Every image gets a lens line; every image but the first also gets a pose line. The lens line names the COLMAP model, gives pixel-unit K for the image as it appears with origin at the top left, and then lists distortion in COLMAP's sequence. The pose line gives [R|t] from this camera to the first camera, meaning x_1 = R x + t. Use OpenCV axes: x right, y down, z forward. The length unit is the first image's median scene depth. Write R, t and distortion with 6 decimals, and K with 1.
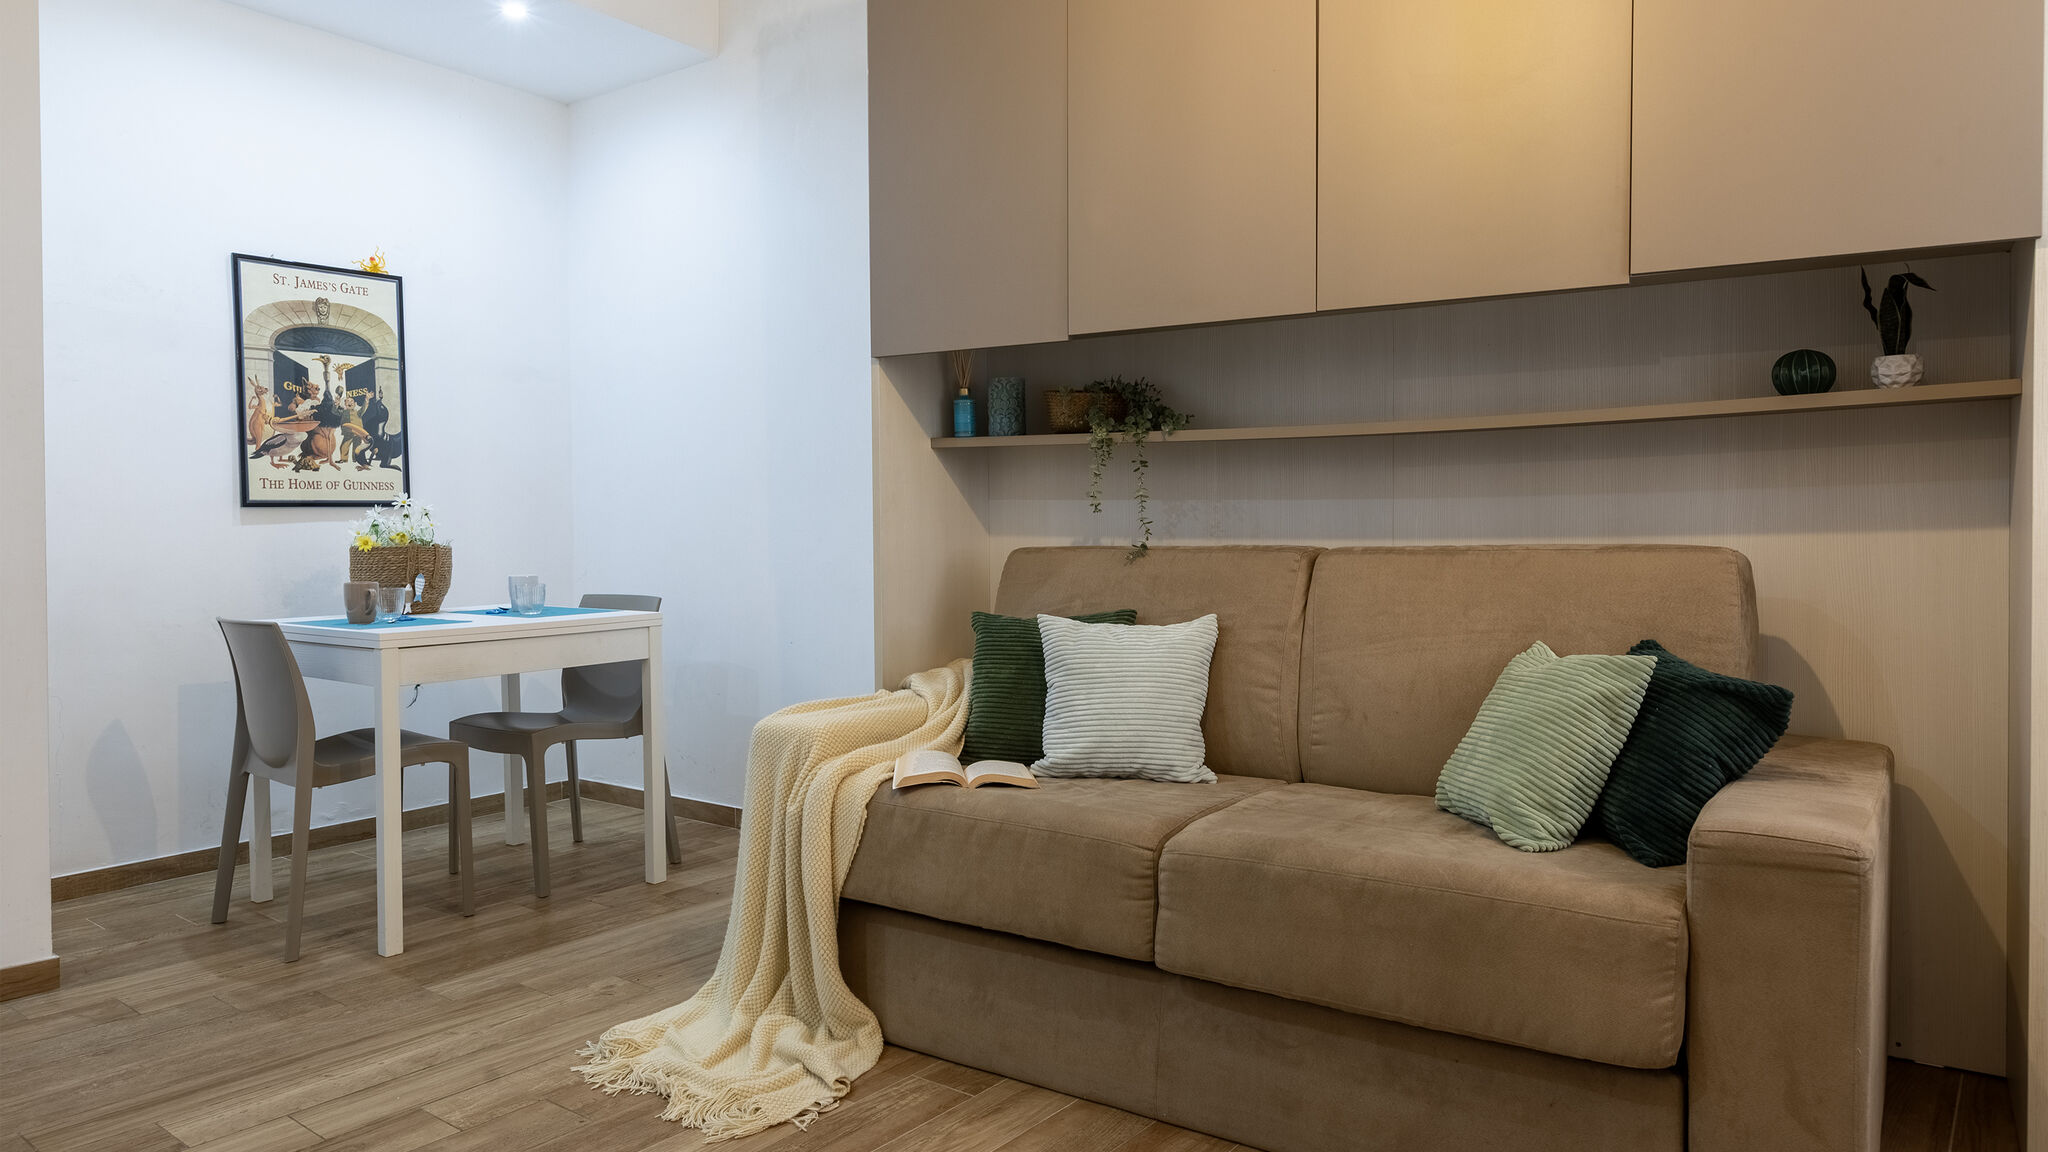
lens RADIAL K [[1296.1, 0, 1043.4], [0, 1296.1, 546.2], [0, 0, 1]] dist [0.003417, -0.009624]
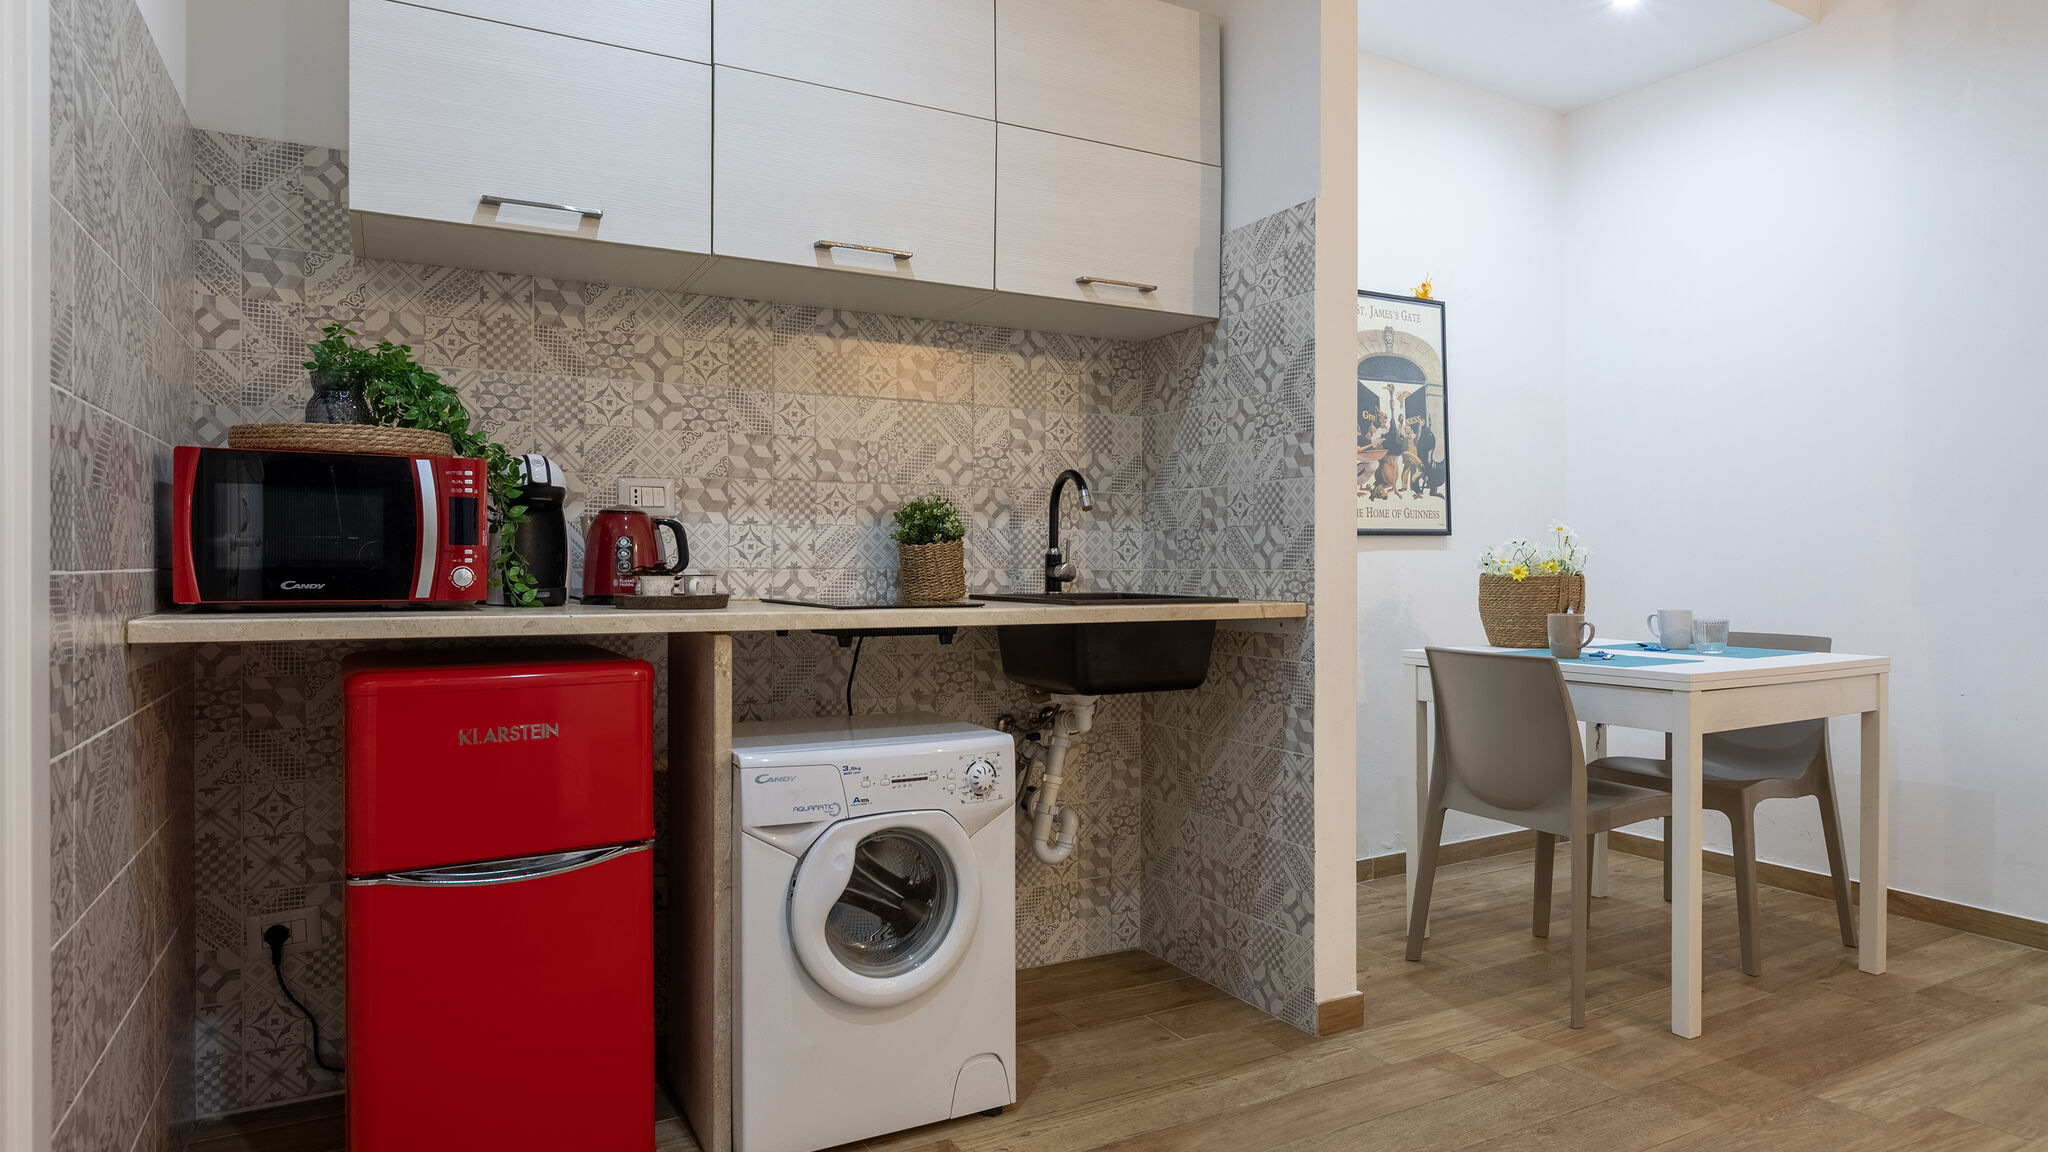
lens RADIAL K [[1173.4, 0, 1026.2], [0, 1173.4, 571.3], [0, 0, 1]] dist [-0.002298, -0.000658]
pose [[0.914382, 0.008603, -0.404762, -0.616258], [-0.010833, 0.999936, -0.003219, 0.004799], [0.404708, 0.007328, 0.914416, 0.082297]]
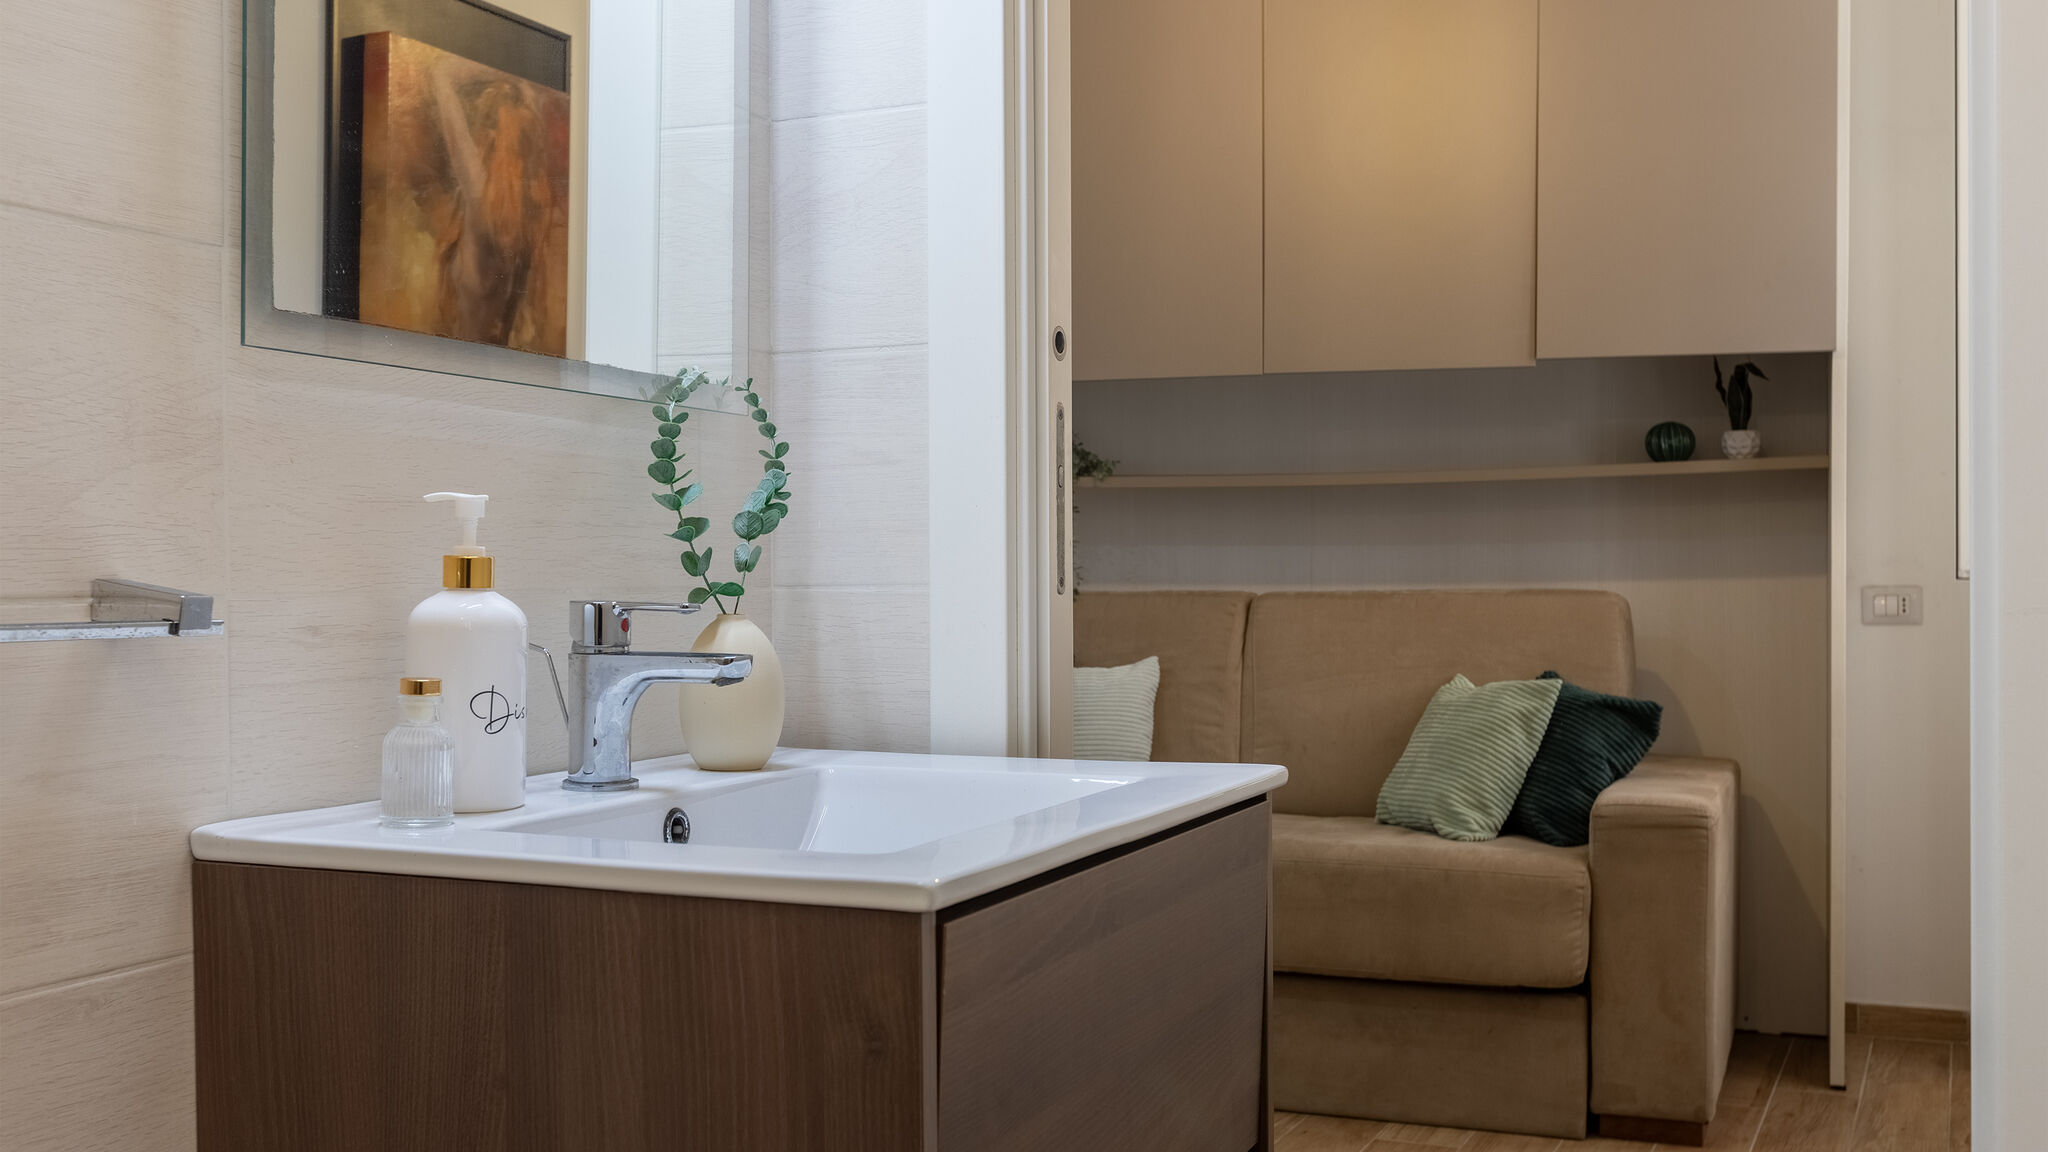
lens RADIAL K [[1954.4, 0, 1020.7], [0, 1954.4, 576.2], [0, 0, 1]] dist [-0.013743, 0.000000]
pose [[0.978498, 0.003102, 0.206232, -0.277590], [-0.000559, 0.999923, -0.012387, 0.006885], [-0.206254, 0.012006, 0.978425, -0.476696]]
